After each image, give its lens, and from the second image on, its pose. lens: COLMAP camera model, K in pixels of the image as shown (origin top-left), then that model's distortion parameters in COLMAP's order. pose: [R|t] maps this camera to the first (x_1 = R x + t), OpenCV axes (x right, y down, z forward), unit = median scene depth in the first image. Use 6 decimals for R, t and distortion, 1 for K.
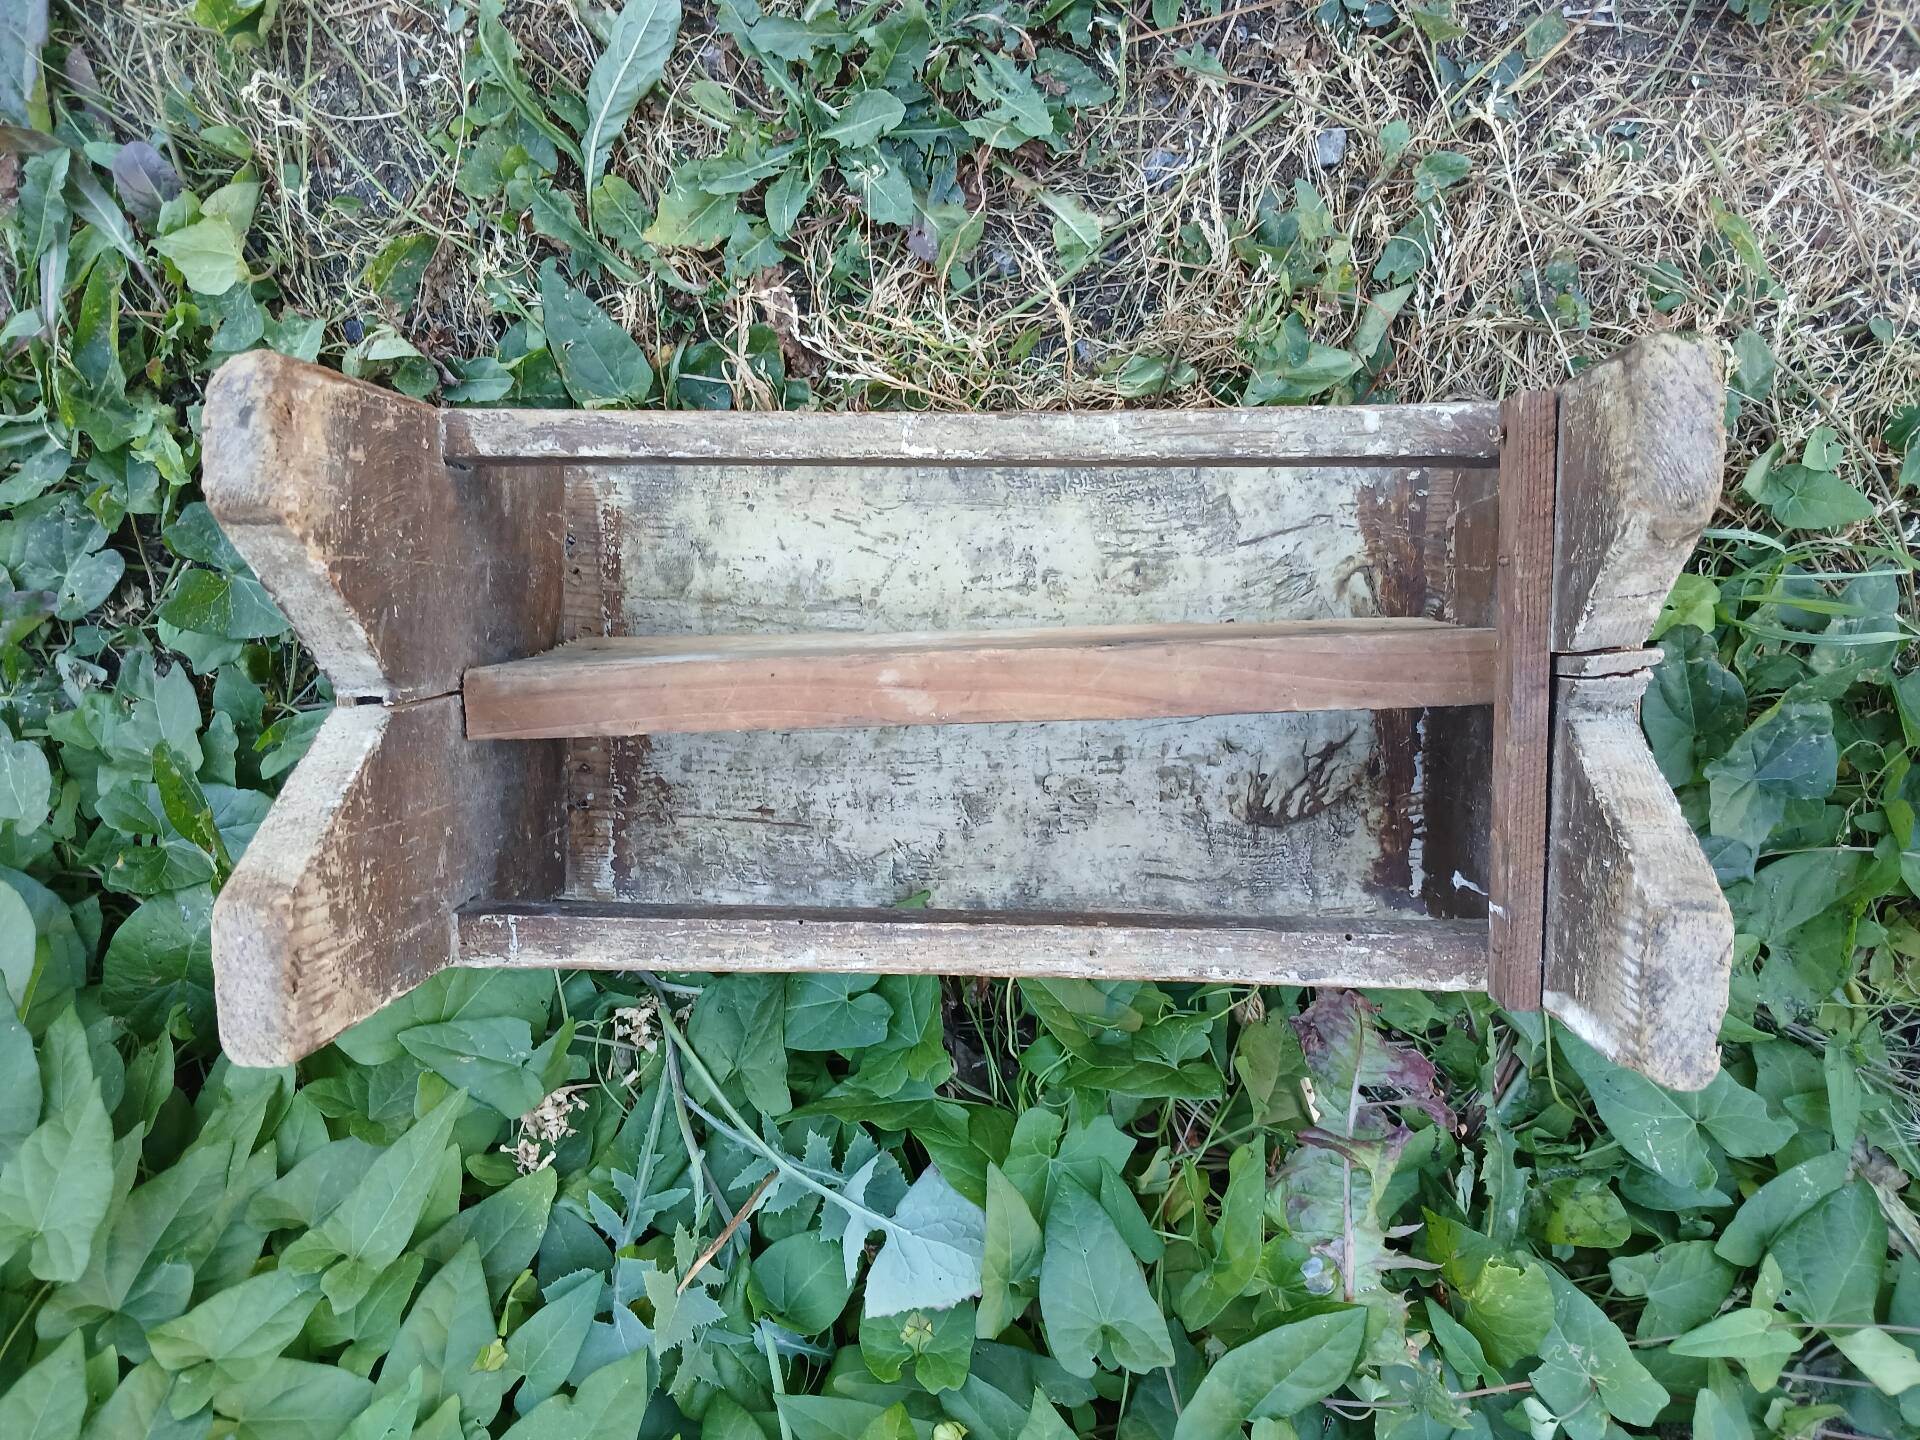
lens RADIAL K [[1438.1, 0, 959.8], [0, 1438.1, 688.3], [0, 0, 1]] dist [-0.005250, -0.043902]
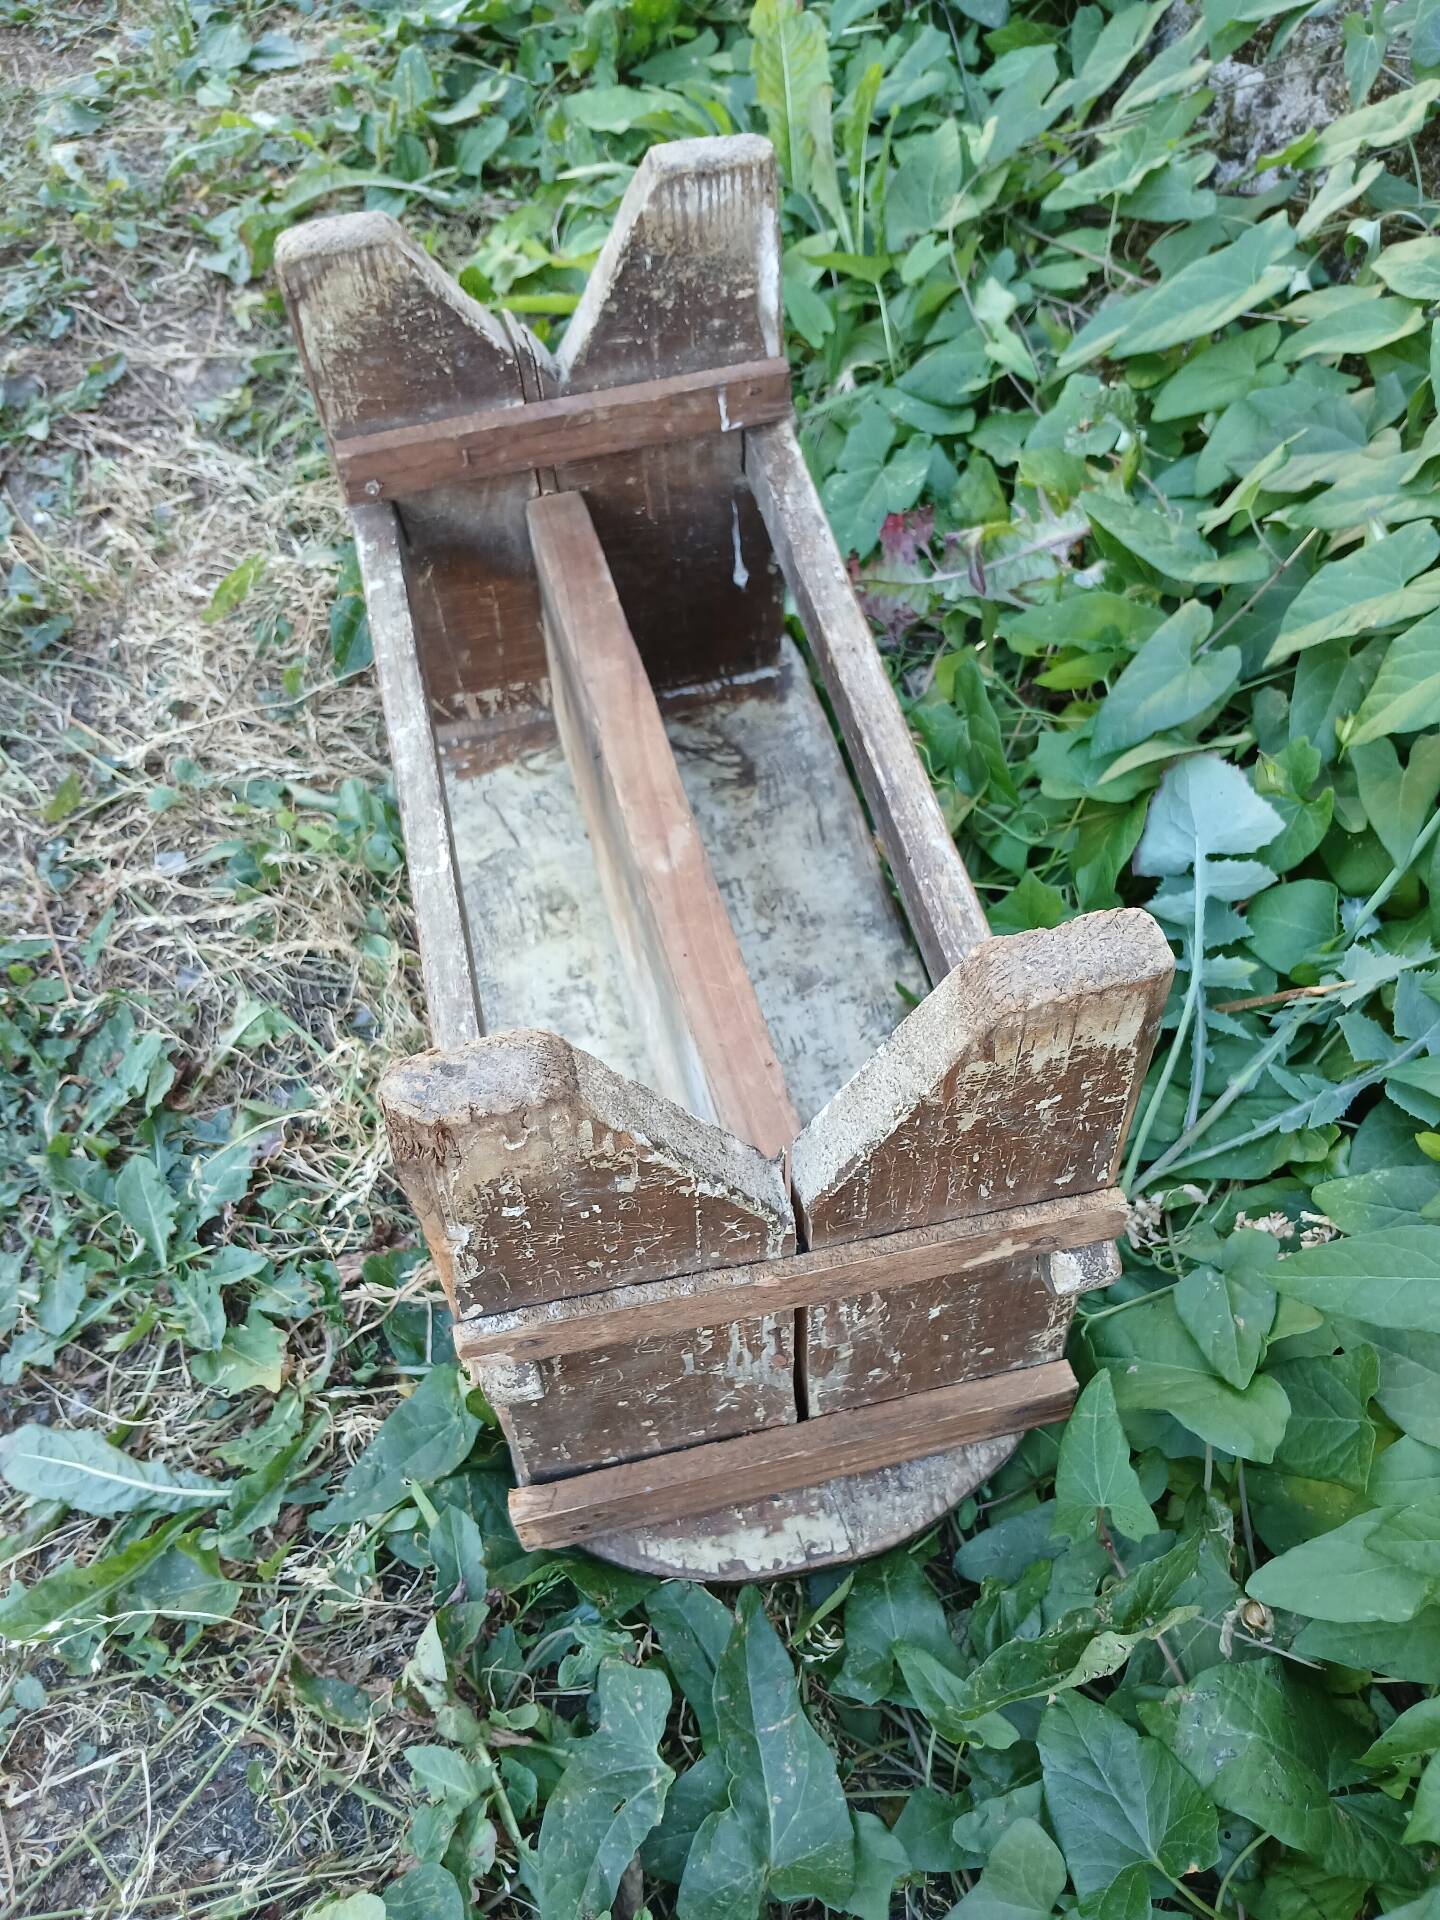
lens RADIAL K [[1438.1, 0, 682.1], [0, 1438.1, 959.9], [0, 0, 1]] dist [-0.005250, -0.043902]
pose [[-0.213224, -0.775234, 0.594599, -0.576693], [0.970484, -0.238251, 0.037388, -0.038980], [0.112679, 0.585021, 0.803153, 0.156571]]
